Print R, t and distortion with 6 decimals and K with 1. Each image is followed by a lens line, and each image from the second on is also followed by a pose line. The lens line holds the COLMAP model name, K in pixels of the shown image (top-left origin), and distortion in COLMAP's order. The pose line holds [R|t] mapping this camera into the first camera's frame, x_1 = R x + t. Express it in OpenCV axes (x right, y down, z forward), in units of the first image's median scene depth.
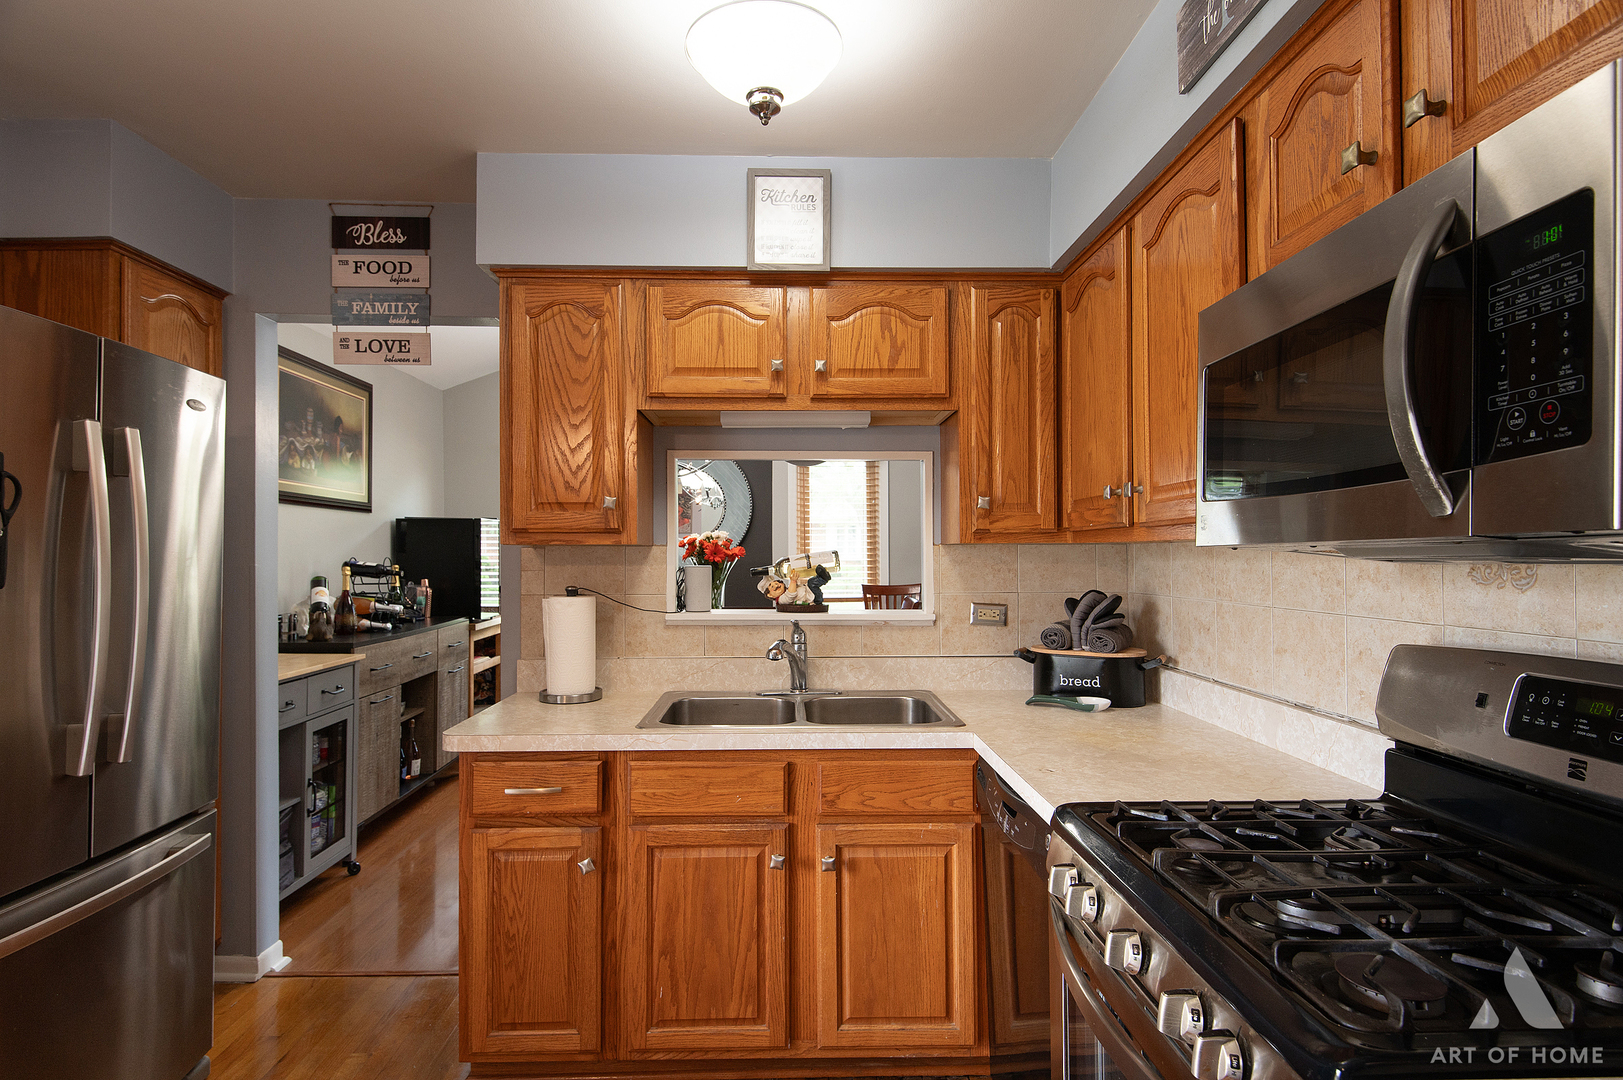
lens RADIAL K [[862.0, 0, 807.7], [0, 862.0, 545.2], [0, 0, 1]] dist [0.024298, -0.018558]
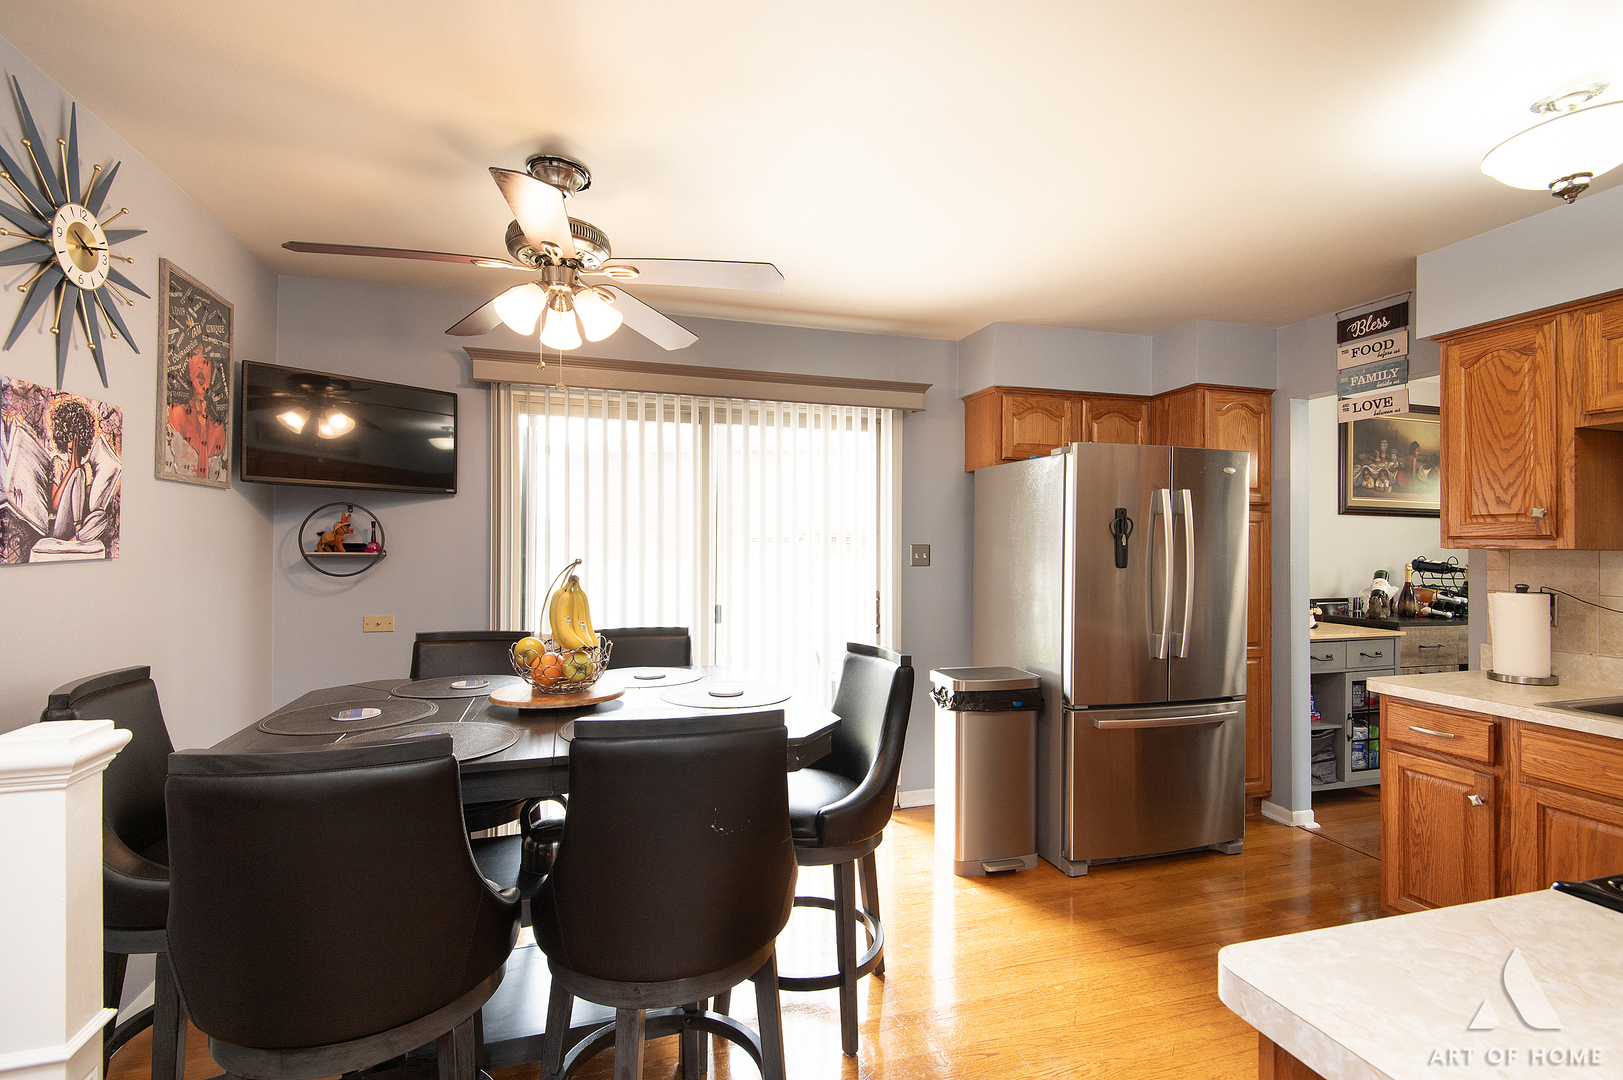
lens RADIAL K [[723.5, 0, 799.6], [0, 723.5, 541.8], [0, 0, 1]] dist [0.015889, -0.010372]
pose [[0.249219, -0.002846, -0.968443, 0.462150], [0.002091, 0.999995, -0.002400, -0.010221], [0.968445, -0.001427, 0.249224, -0.202345]]
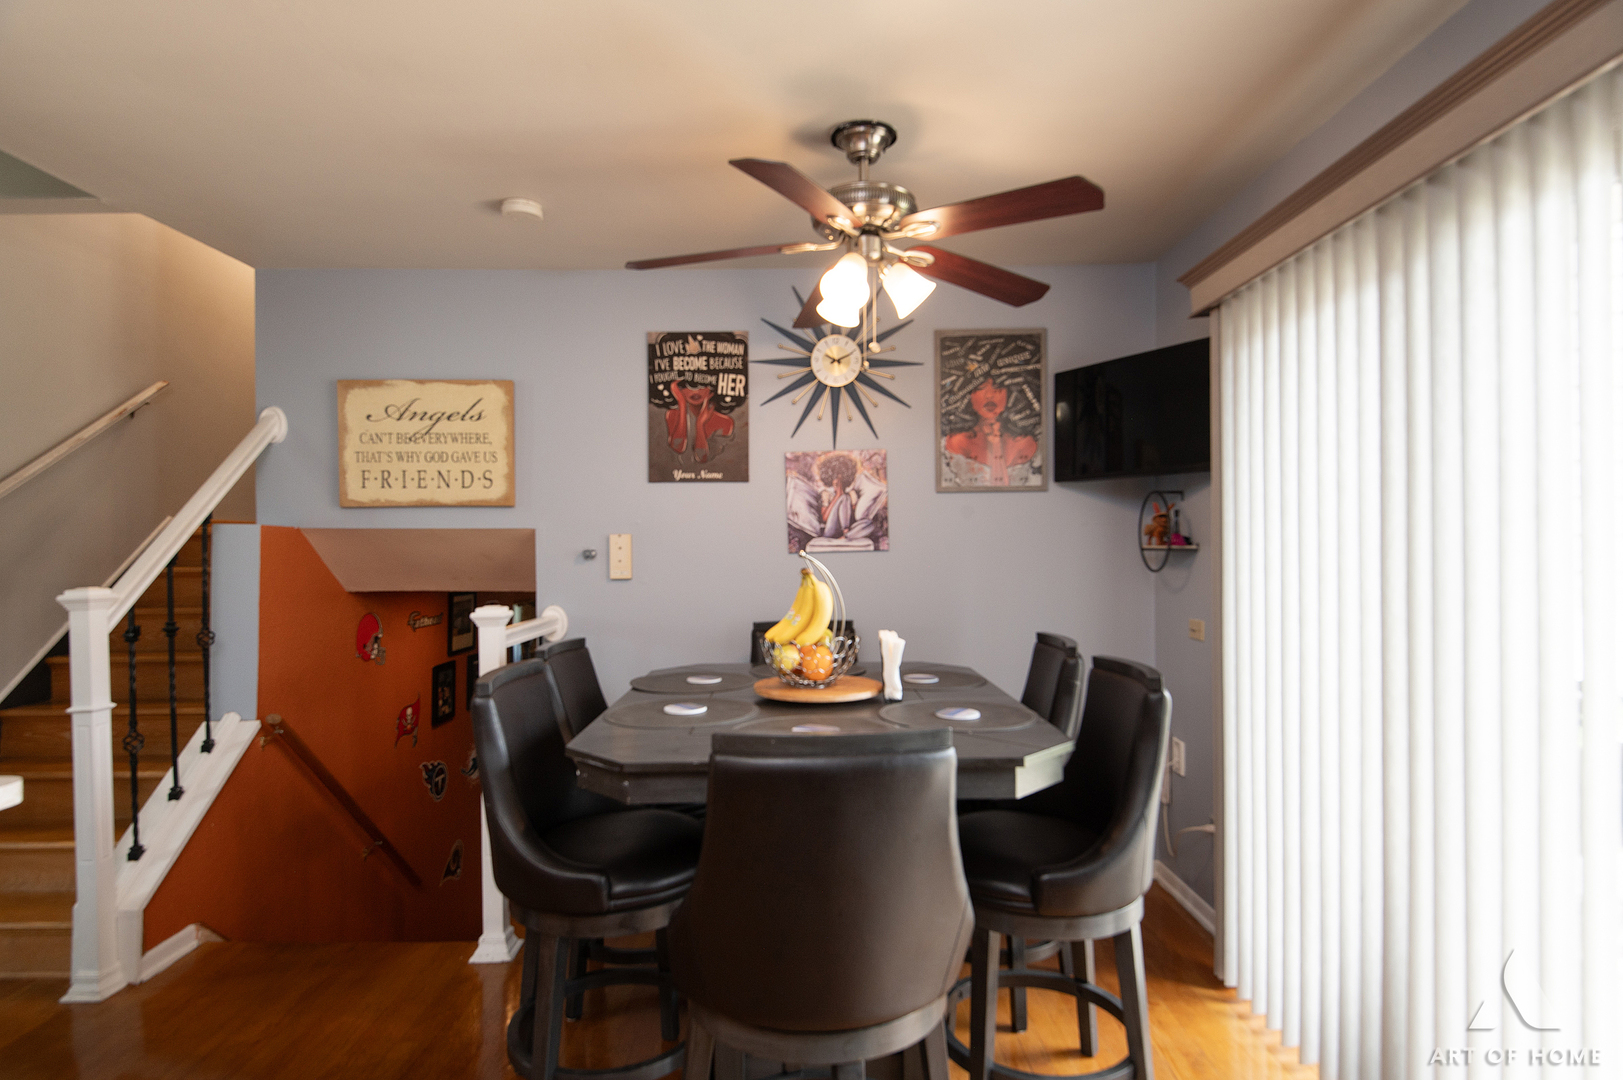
lens RADIAL K [[862.0, 0, 824.2], [0, 862.0, 547.1], [0, 0, 1]] dist [0.024298, -0.018558]
pose [[-0.999508, 0.012609, 0.028724, -0.445998], [0.012255, 0.999847, -0.012459, 0.016204], [-0.028877, -0.012101, -0.999510, 0.706818]]
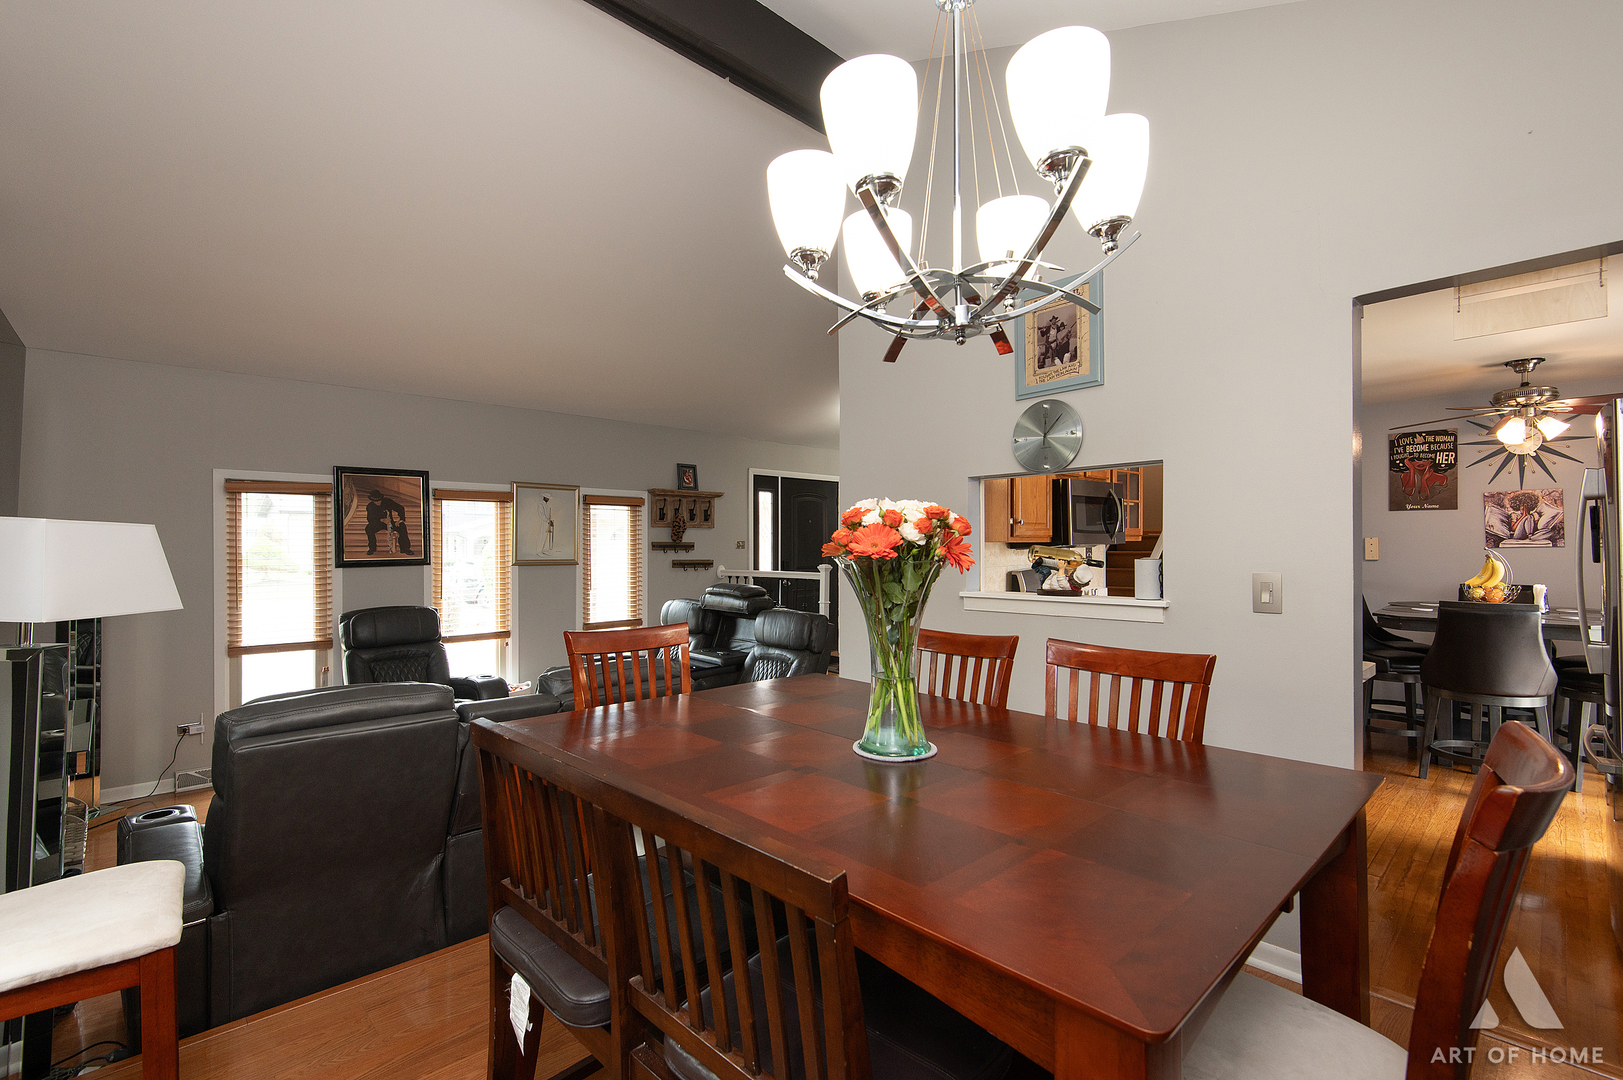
lens RADIAL K [[723.5, 0, 818.3], [0, 723.5, 543.5], [0, 0, 1]] dist [0.015889, -0.010372]
pose [[-0.666119, 0.009978, 0.745778, -0.643156], [0.001111, 0.999923, -0.012385, 0.019645], [-0.745844, -0.007421, -0.666079, 2.264687]]
